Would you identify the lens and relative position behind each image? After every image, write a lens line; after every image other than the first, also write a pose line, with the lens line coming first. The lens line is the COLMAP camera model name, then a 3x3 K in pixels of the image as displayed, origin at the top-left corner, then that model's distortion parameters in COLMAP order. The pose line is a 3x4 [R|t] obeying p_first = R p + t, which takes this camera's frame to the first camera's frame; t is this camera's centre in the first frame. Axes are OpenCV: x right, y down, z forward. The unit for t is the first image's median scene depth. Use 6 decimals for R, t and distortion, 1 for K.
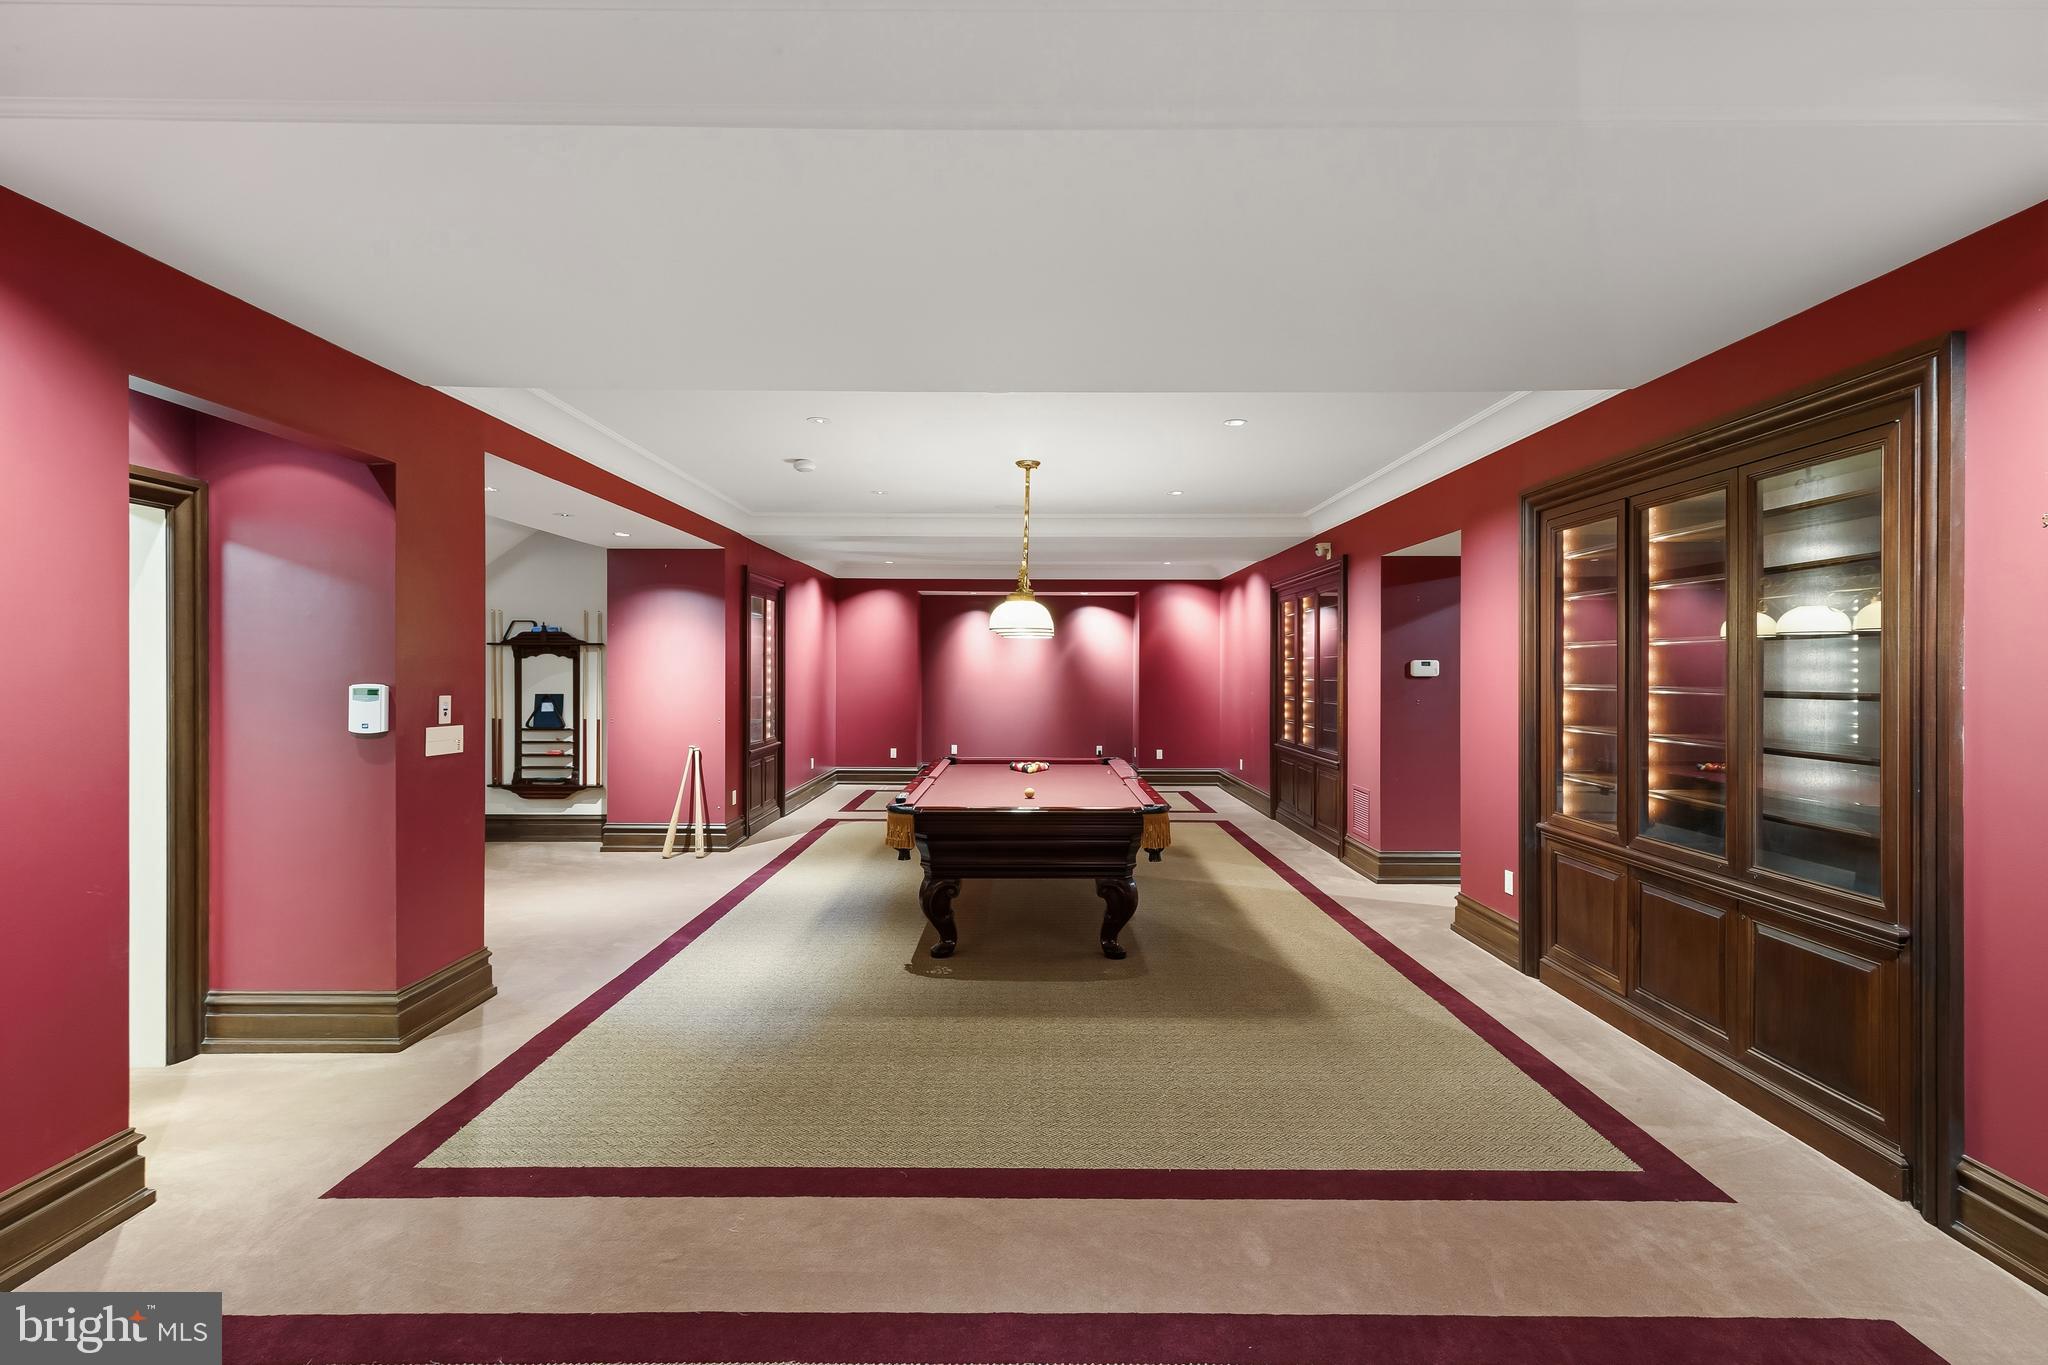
lens RADIAL K [[939.9, 0, 1026.5], [0, 939.9, 673.8], [0, 0, 1]] dist [-0.000246, -0.000015]
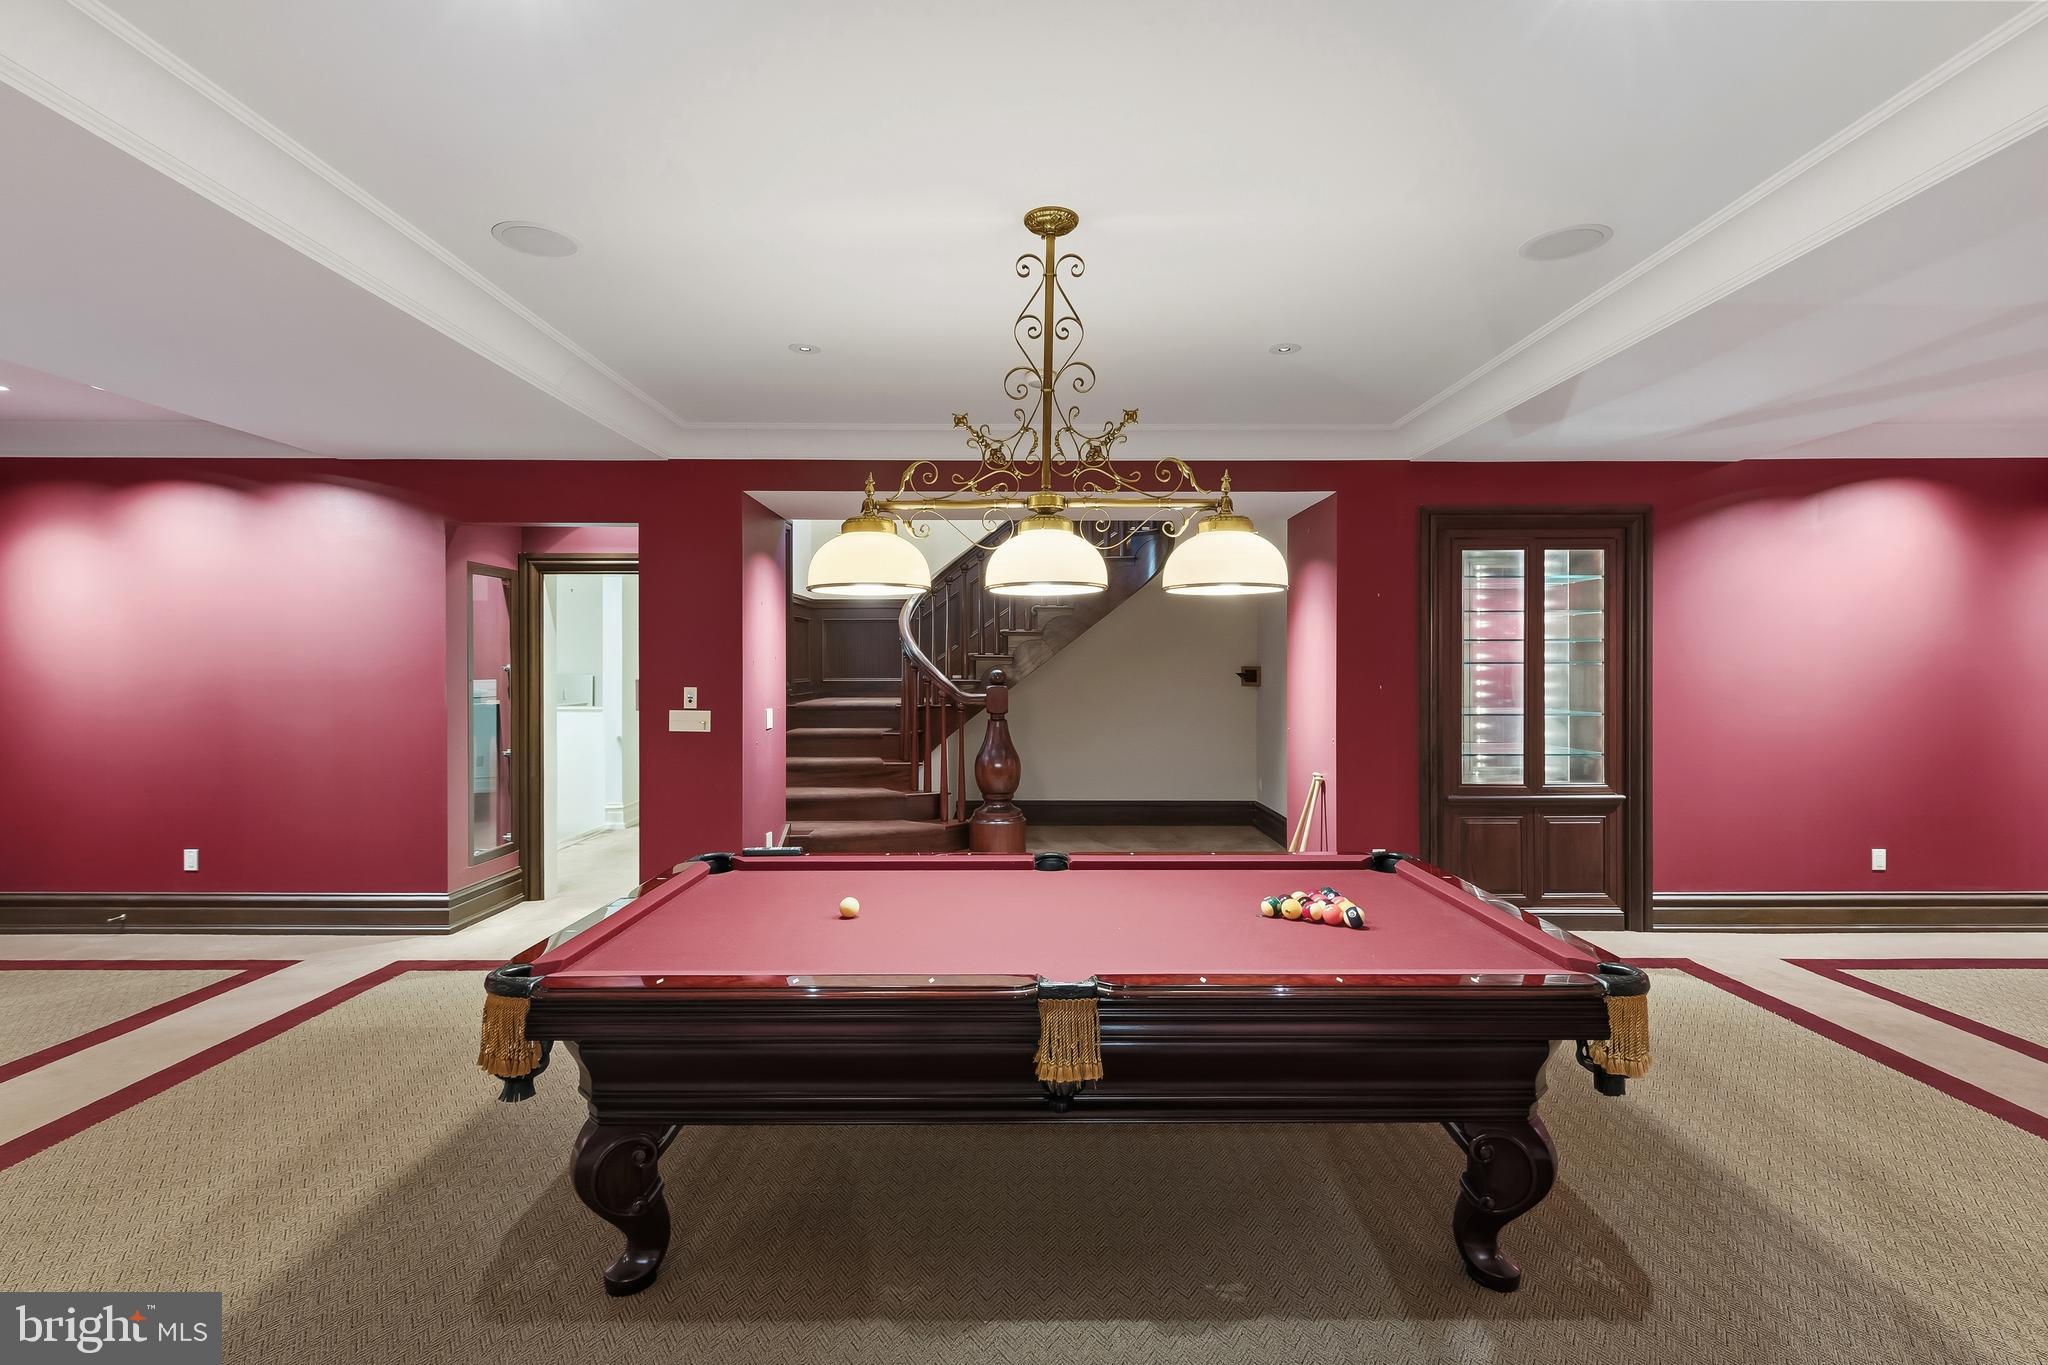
lens RADIAL K [[939.9, 0, 1027.9], [0, 939.9, 675.7], [0, 0, 1]] dist [-0.000246, -0.000015]
pose [[0.010130, 0.003107, -0.999944, 0.696948], [-0.005185, 0.999982, 0.003054, 0.001241], [0.999935, 0.005153, 0.010146, 1.448574]]
